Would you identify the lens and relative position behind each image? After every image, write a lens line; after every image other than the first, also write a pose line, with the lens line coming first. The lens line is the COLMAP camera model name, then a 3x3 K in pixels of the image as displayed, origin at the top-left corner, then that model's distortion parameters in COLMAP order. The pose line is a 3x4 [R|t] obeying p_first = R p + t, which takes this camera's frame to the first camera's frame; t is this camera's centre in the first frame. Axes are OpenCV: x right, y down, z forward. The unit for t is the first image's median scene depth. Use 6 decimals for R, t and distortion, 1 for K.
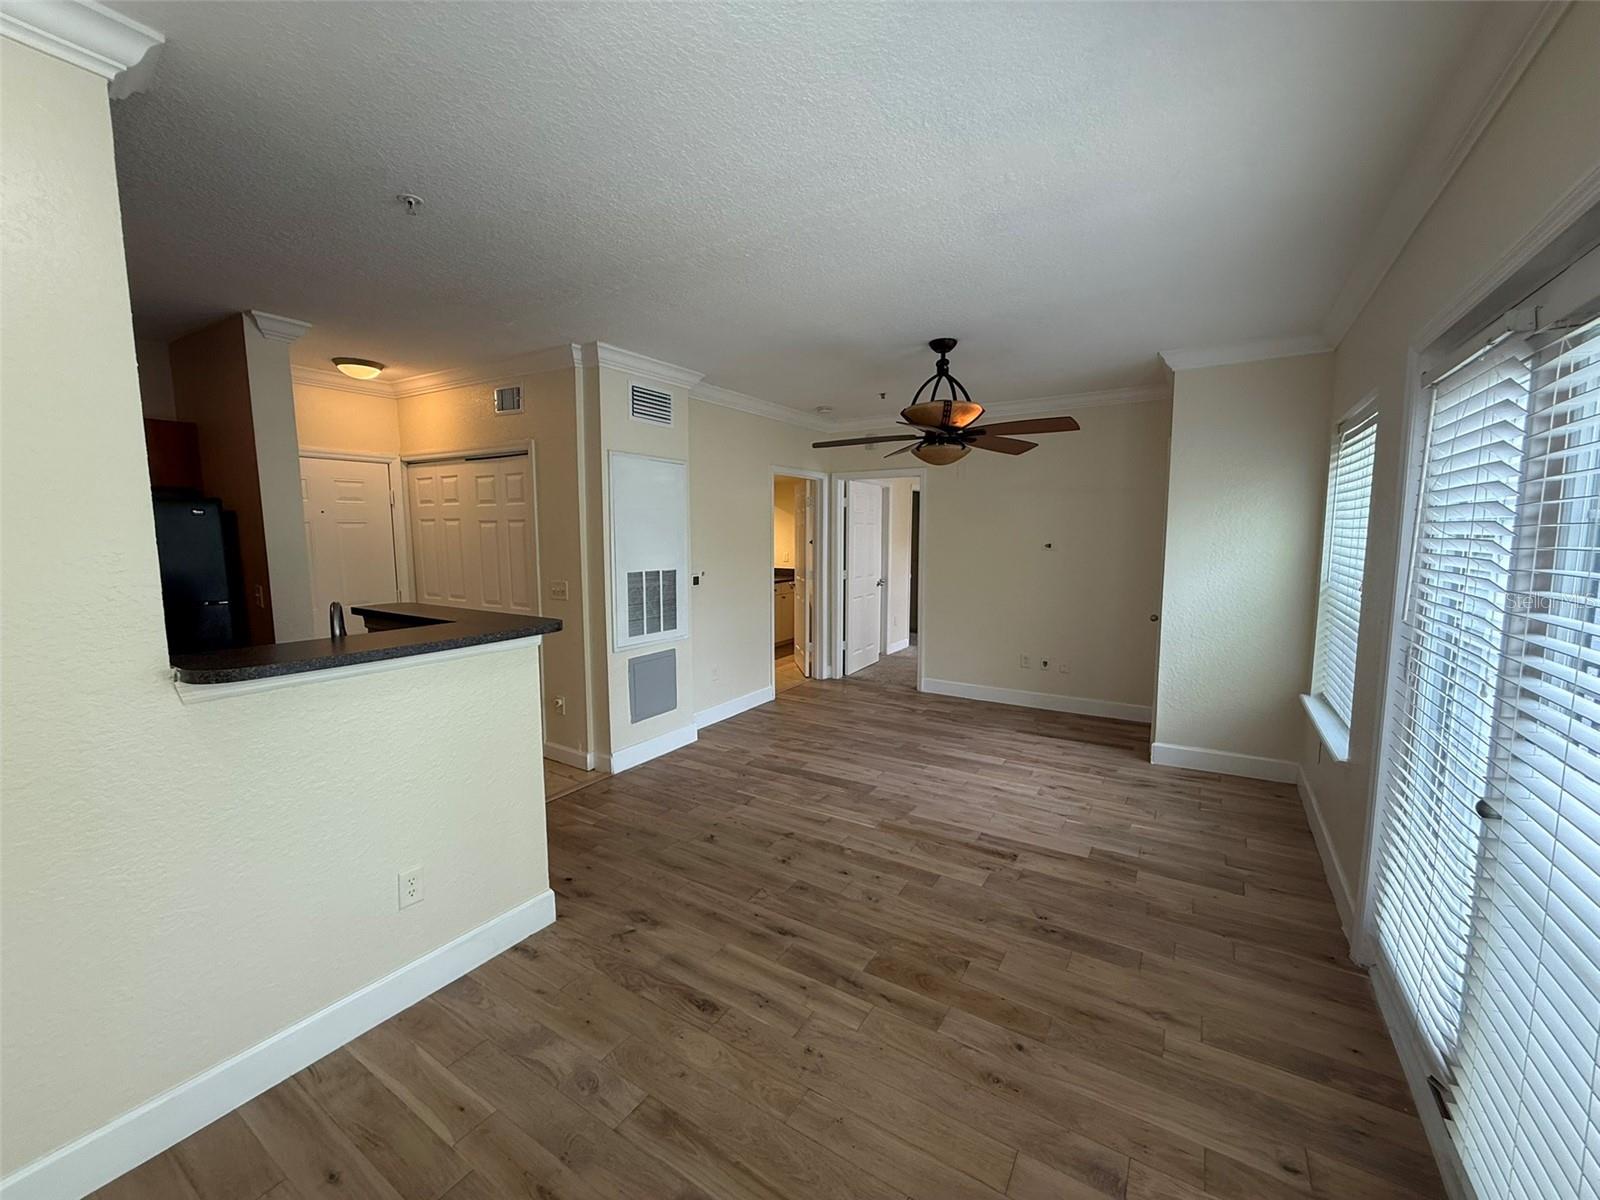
lens RADIAL K [[639.3, 0, 797.7], [0, 639.3, 598.5], [0, 0, 1]] dist [-0.000906, 0.000848]
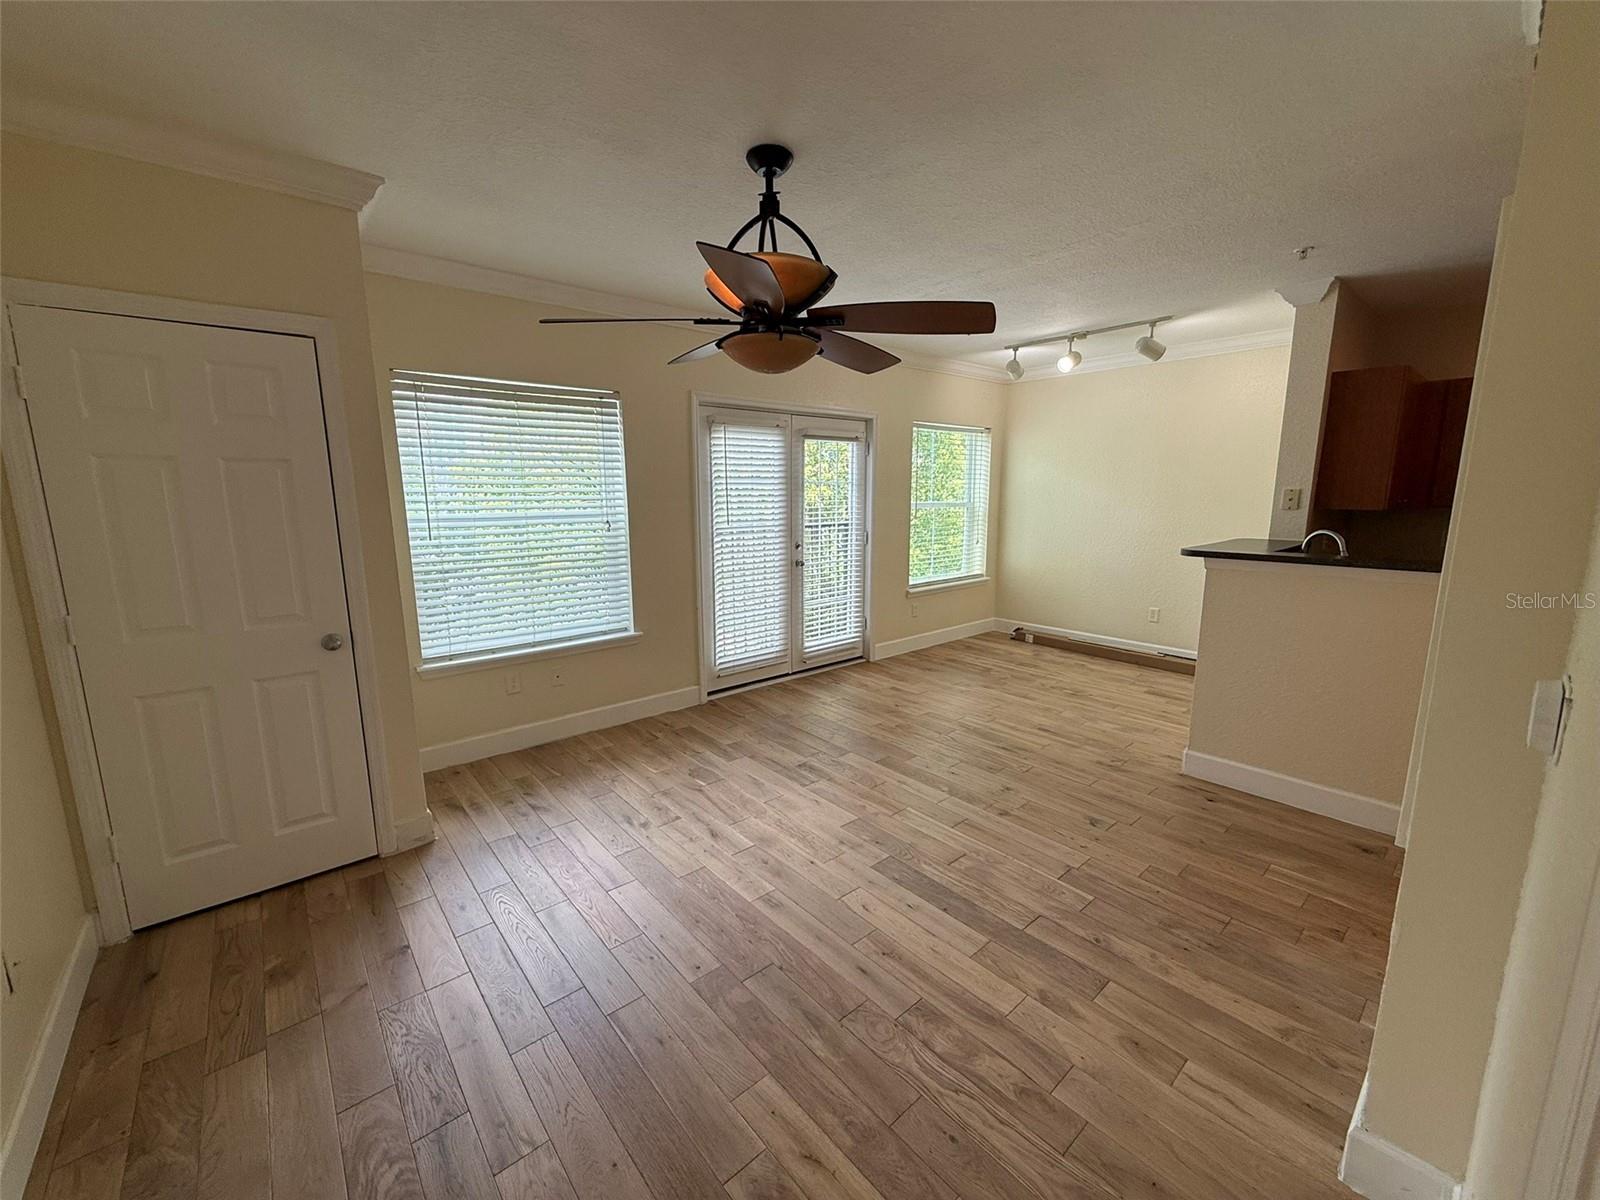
lens RADIAL K [[639.8, 0, 797.1], [0, 639.8, 598.6], [0, 0, 1]] dist [0.000573, -0.000022]
pose [[-0.955684, -0.045464, 0.290863, 0.014792], [0.035561, 0.962941, 0.267359, -0.157698], [-0.292239, 0.265854, -0.918650, 1.533170]]
